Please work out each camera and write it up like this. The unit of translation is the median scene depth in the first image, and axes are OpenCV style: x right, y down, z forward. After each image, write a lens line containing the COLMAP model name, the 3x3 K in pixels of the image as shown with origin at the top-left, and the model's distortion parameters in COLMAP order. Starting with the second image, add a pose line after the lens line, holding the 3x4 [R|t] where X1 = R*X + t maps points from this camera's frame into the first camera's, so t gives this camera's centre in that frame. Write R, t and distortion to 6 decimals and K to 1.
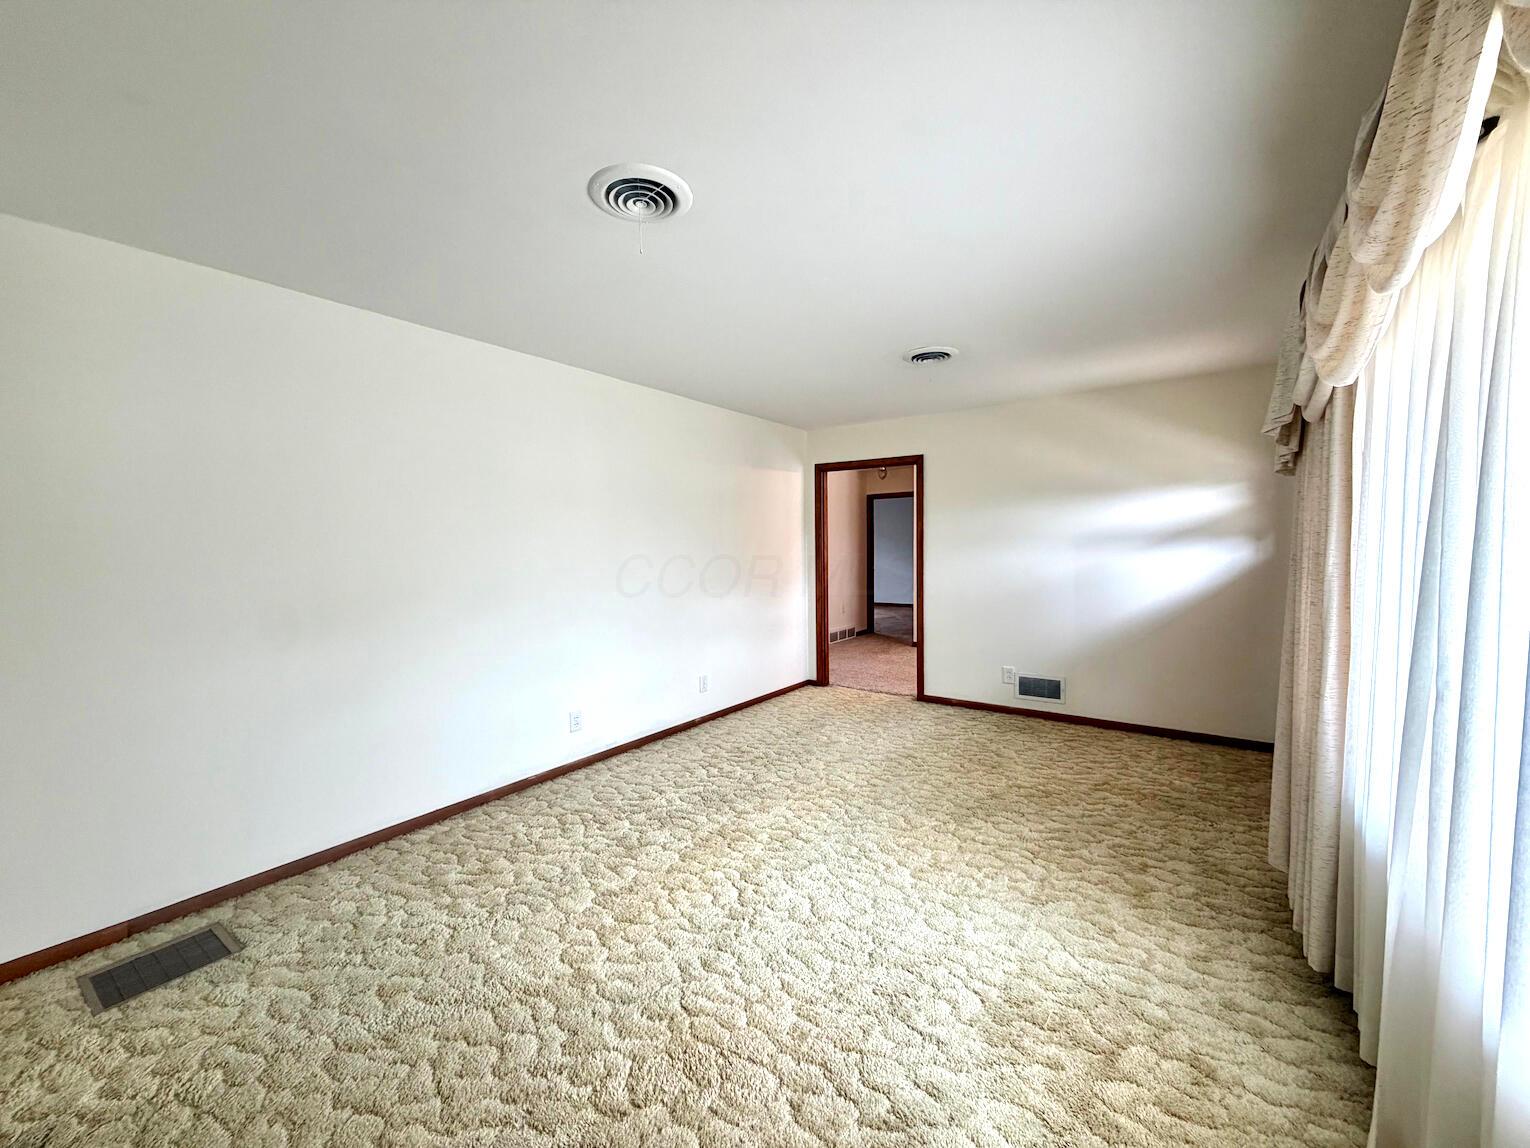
lens RADIAL K [[610.2, 0, 761.7], [0, 610.2, 573.2], [0, 0, 1]] dist [0.000379, -0.000298]
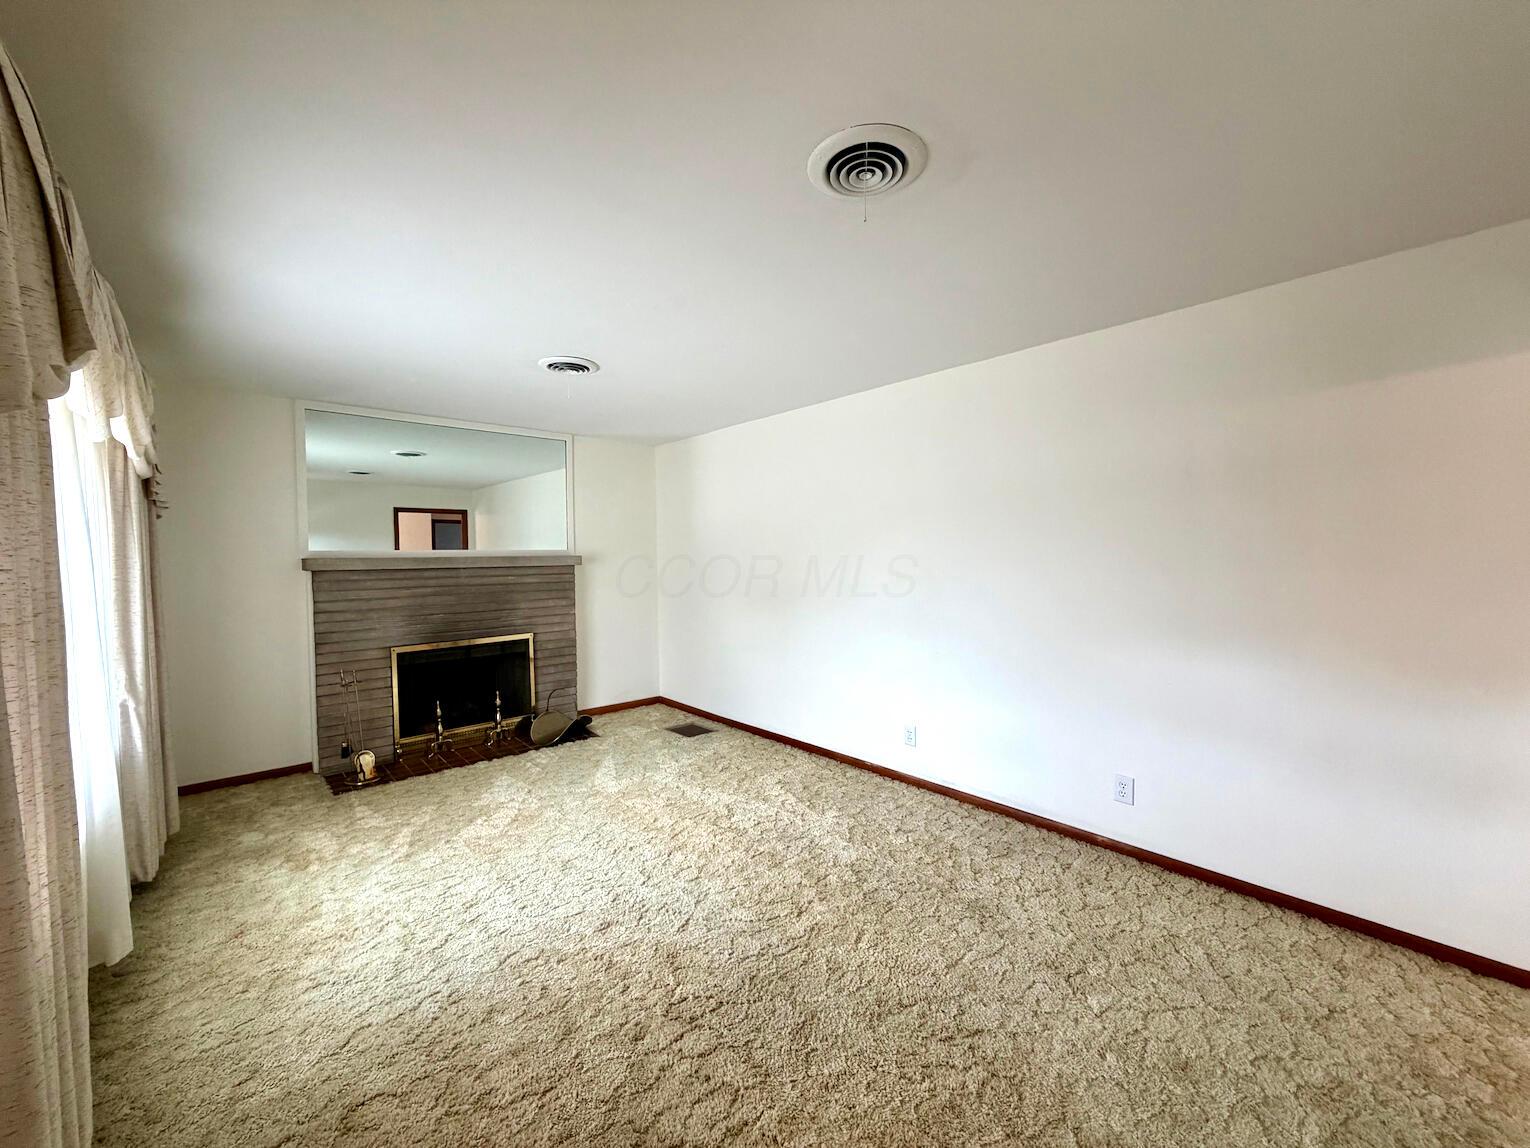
lens RADIAL K [[610.2, 0, 761.7], [0, 610.2, 573.2], [0, 0, 1]] dist [0.000379, -0.000298]
pose [[-0.202407, 0.037702, -0.978576, 0.929662], [-0.051489, 0.997467, 0.049079, -0.060758], [0.977947, 0.060320, -0.199953, 1.306638]]
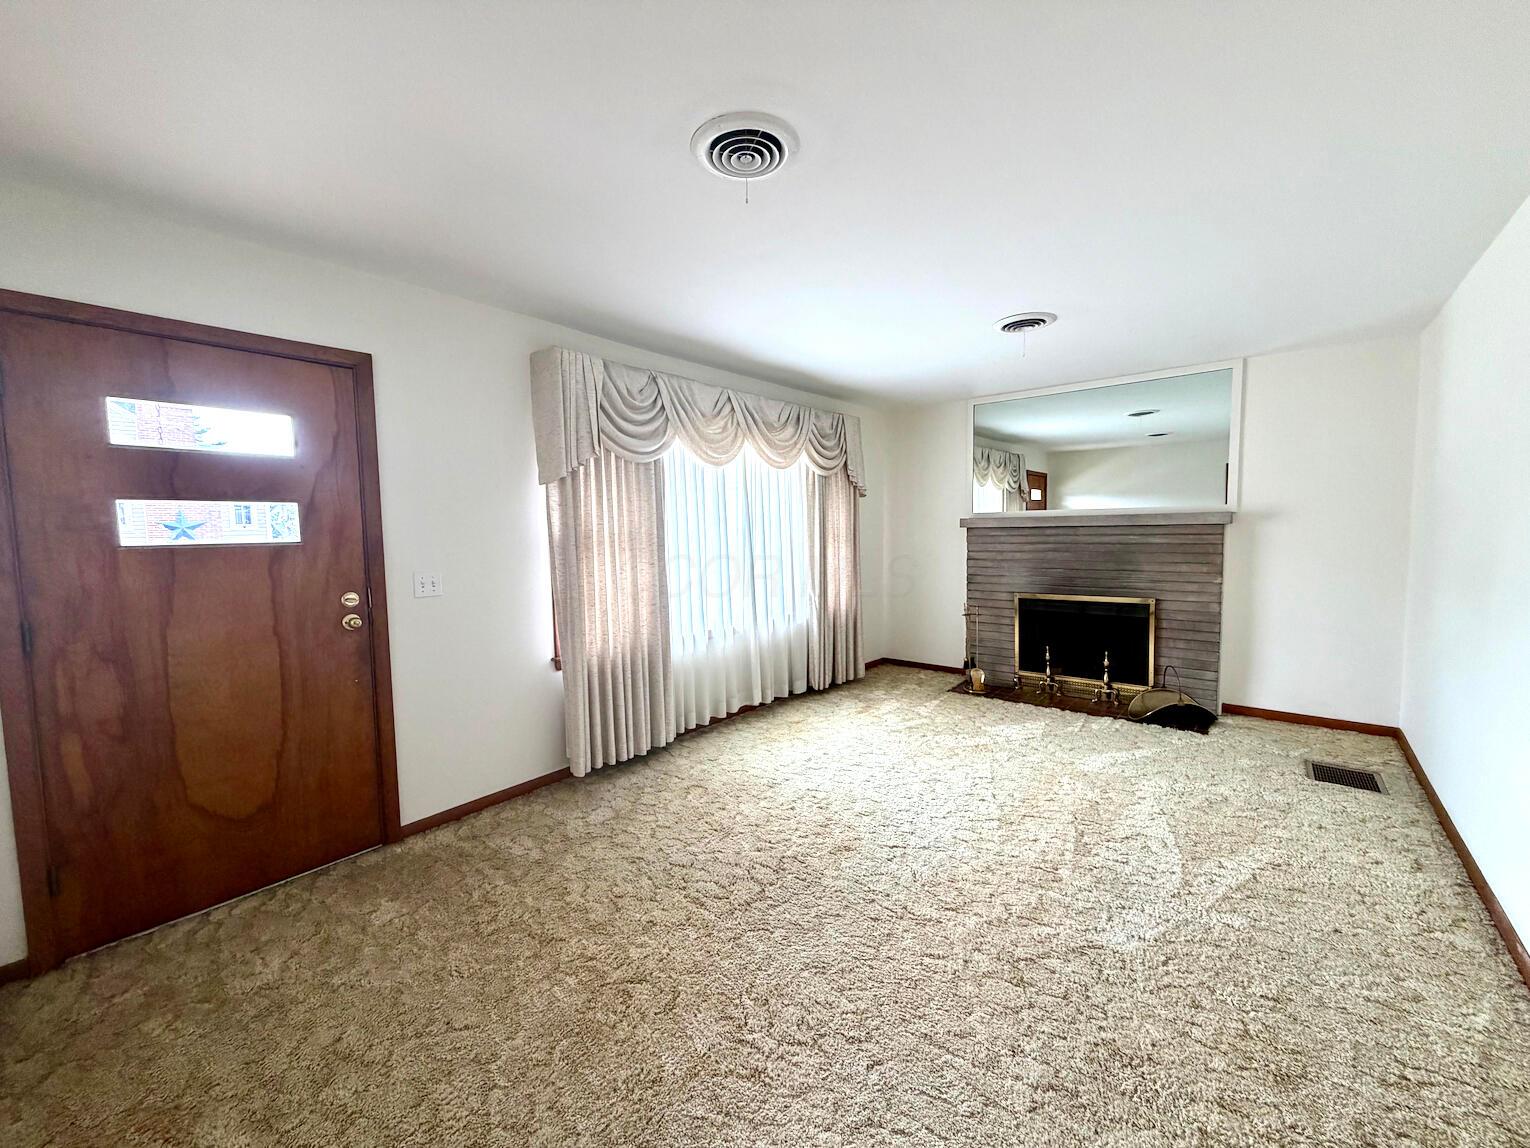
lens RADIAL K [[610.2, 0, 761.7], [0, 610.2, 573.2], [0, 0, 1]] dist [0.000379, -0.000298]
pose [[-0.998012, 0.019110, 0.060057, 0.285827], [0.027238, 0.990116, 0.137581, -0.081934], [-0.056834, 0.138943, -0.988668, 1.937795]]
